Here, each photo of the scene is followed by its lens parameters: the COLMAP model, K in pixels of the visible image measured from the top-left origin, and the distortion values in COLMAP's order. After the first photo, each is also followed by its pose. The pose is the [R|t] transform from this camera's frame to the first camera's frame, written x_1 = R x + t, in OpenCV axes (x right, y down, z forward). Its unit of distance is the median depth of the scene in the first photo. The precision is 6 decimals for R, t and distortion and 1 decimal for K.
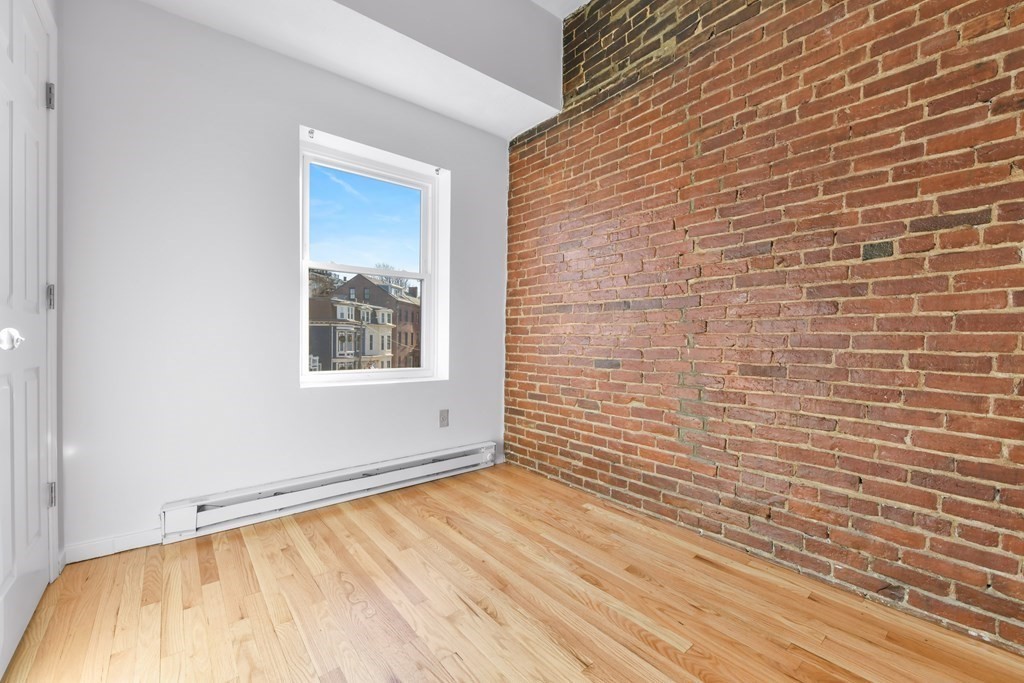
lens RADIAL K [[414.0, 0, 504.8], [0, 414.0, 351.2], [0, 0, 1]] dist [-0.005049, -0.000721]
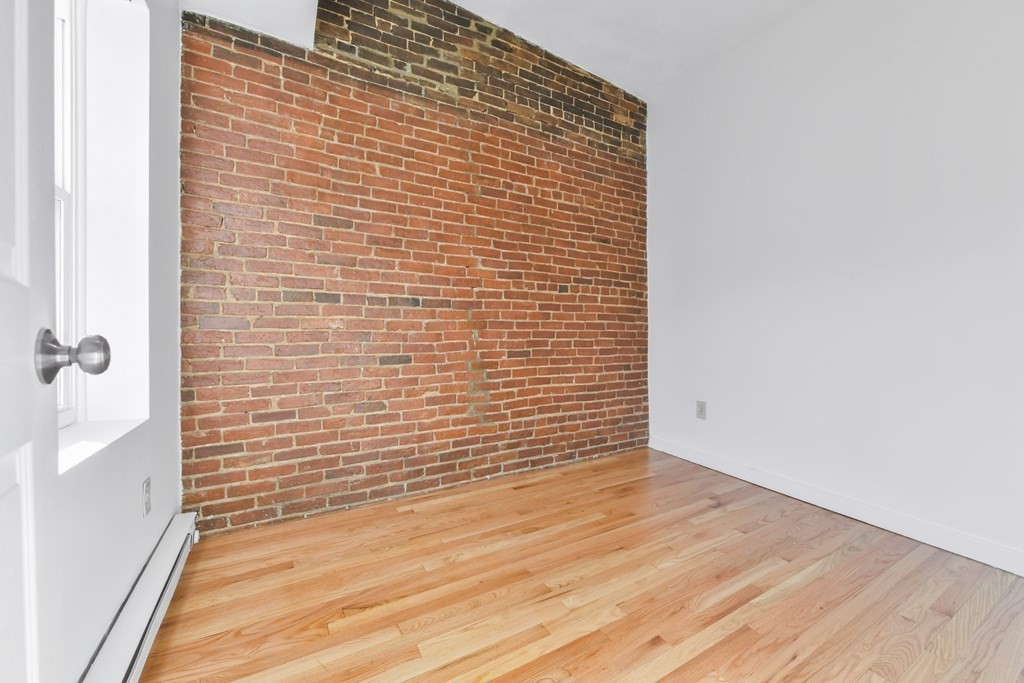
lens RADIAL K [[414.0, 0, 522.4], [0, 414.0, 339.0], [0, 0, 1]] dist [-0.005049, -0.000721]
pose [[0.138230, -0.023597, 0.990119, -0.710930], [0.030270, 0.999350, 0.019591, -0.030389], [-0.989937, 0.027263, 0.138854, 0.592115]]
